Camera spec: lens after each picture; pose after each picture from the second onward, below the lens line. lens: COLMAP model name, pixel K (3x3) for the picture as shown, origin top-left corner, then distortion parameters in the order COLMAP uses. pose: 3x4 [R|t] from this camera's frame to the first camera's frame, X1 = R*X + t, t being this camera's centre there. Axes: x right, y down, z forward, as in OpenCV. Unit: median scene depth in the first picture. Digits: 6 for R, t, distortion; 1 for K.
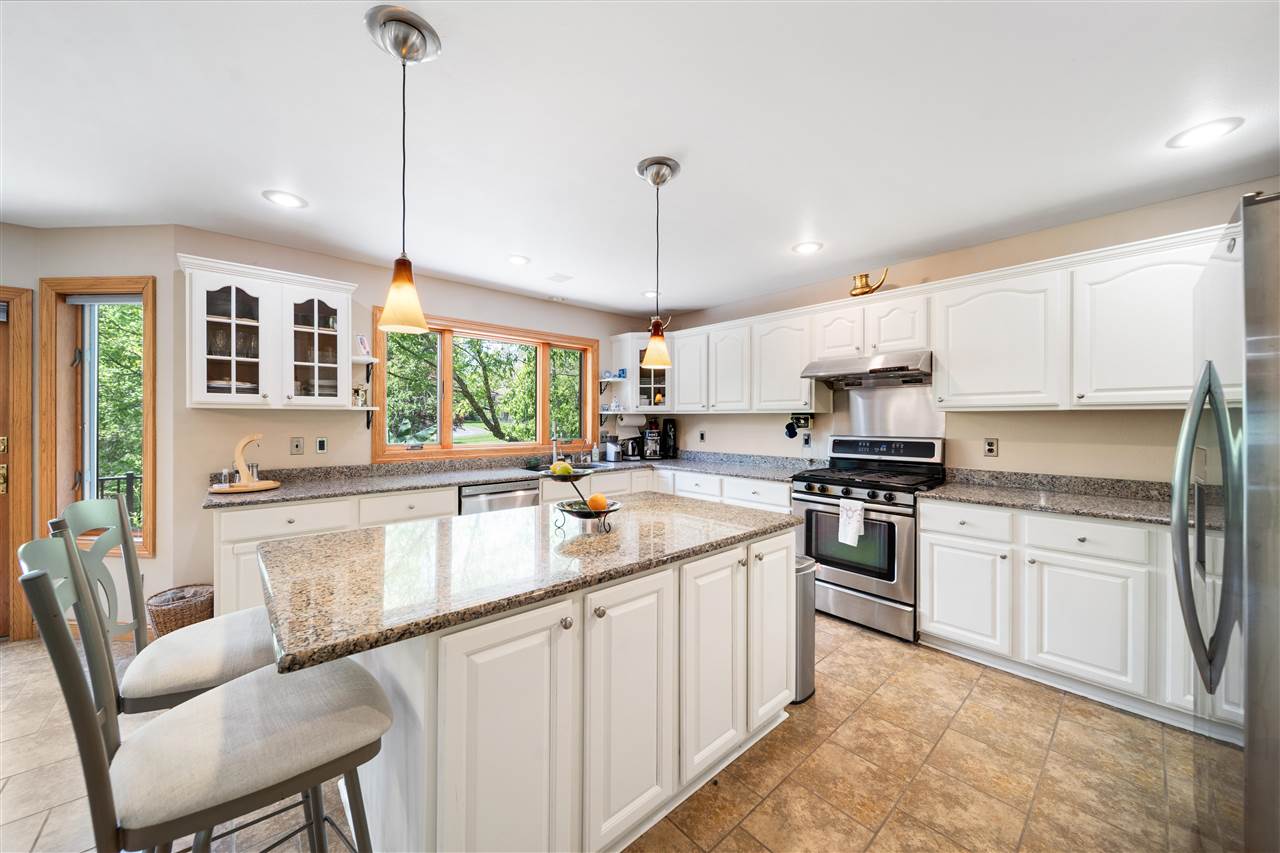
lens RADIAL K [[456.7, 0, 641.0], [0, 456.7, 418.9], [0, 0, 1]] dist [-0.001059, -0.000116]
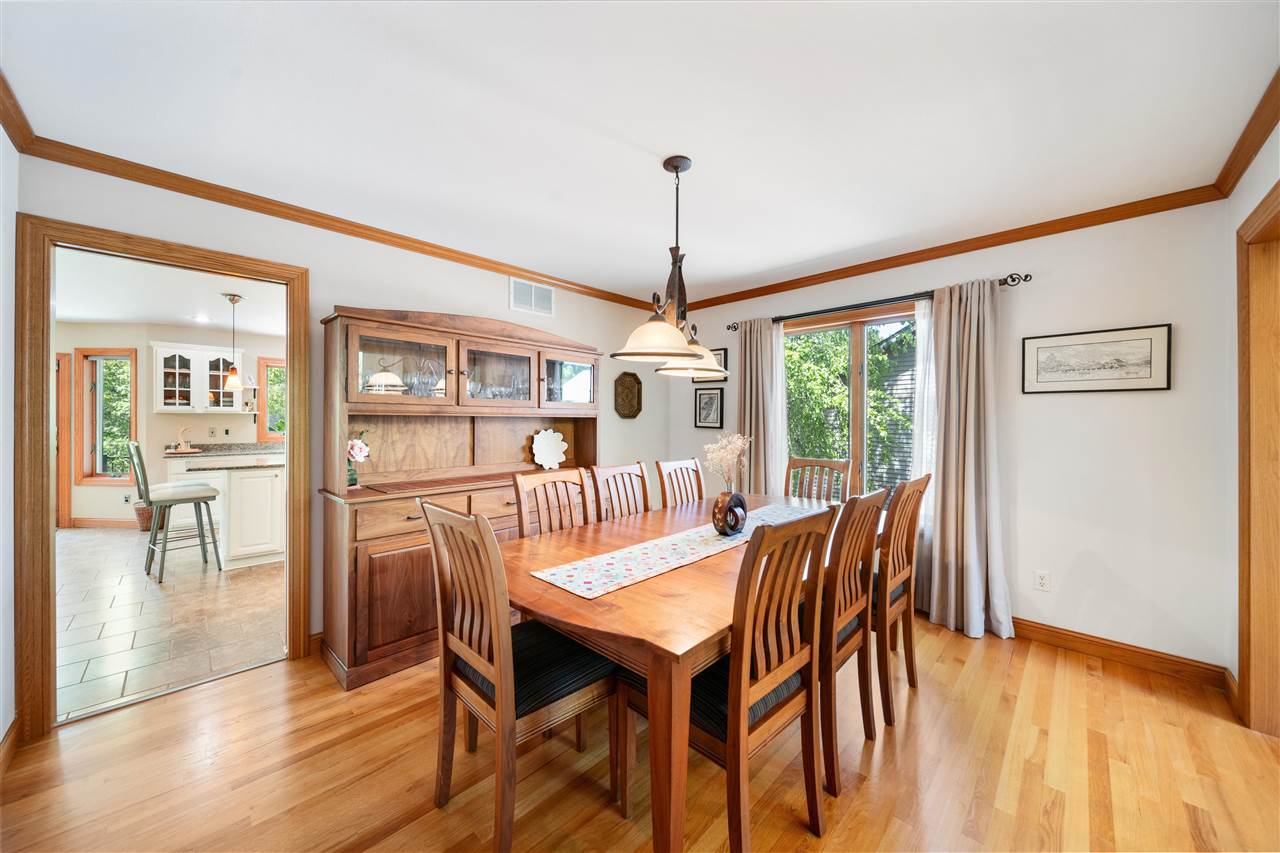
lens RADIAL K [[456.7, 0, 638.1], [0, 456.7, 418.0], [0, 0, 1]] dist [-0.001059, -0.000116]
pose [[0.998131, 0.000371, 0.061102, 1.044089], [-0.000321, 1.000000, -0.000836, 0.000591], [-0.061102, 0.000815, 0.998131, -1.167375]]
